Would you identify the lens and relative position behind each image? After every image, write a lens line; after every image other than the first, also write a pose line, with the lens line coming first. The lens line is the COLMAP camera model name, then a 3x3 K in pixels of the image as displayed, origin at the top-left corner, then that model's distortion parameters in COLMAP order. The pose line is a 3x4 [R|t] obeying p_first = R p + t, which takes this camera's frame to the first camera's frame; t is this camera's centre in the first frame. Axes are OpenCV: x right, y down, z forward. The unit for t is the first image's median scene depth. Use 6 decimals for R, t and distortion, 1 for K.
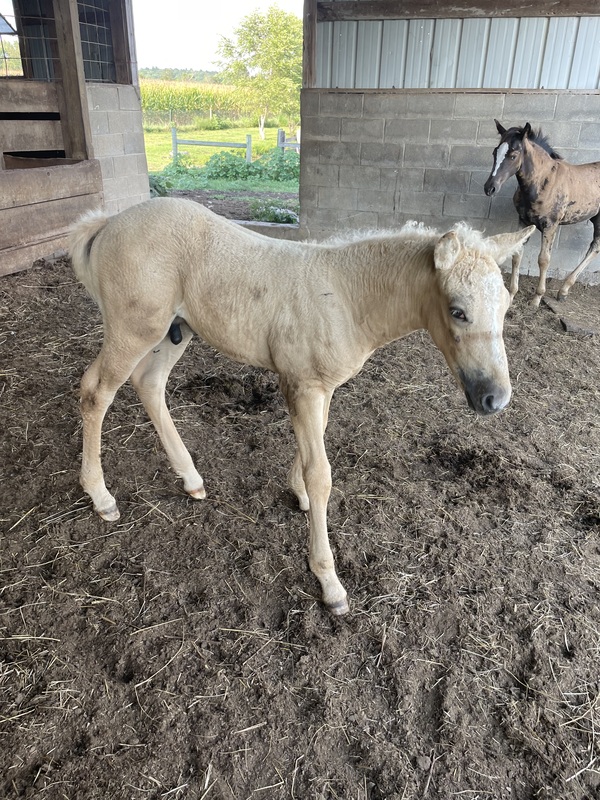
lens RADIAL K [[610.9, 0, 298.8], [0, 610.9, 394.8], [0, 0, 1]] dist [0.078504, -0.108296]
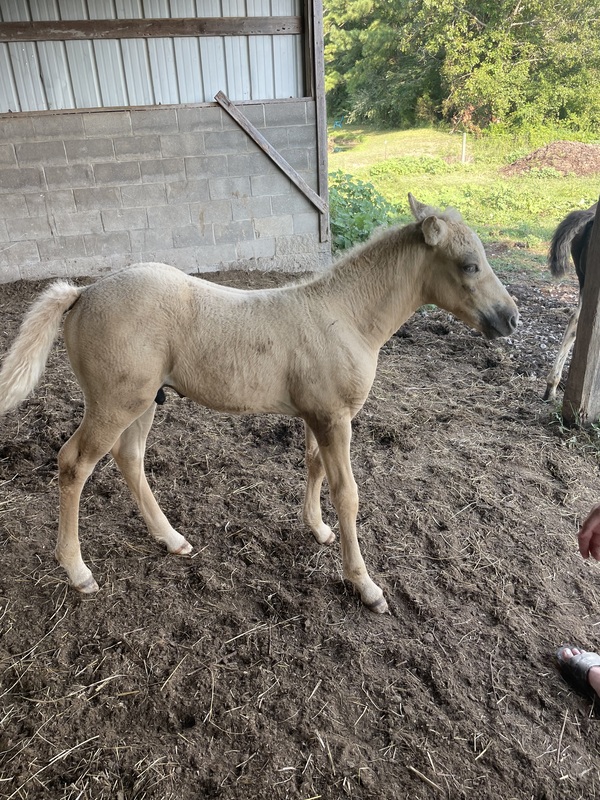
lens RADIAL K [[610.7, 0, 300.0], [0, 610.7, 400.0], [0, 0, 1]] dist [0.071485, -0.098059]
pose [[0.789578, -0.312799, 0.527943, -0.281708], [0.312645, 0.945353, 0.092525, -0.047252], [-0.528034, 0.092003, 0.844225, -0.005405]]
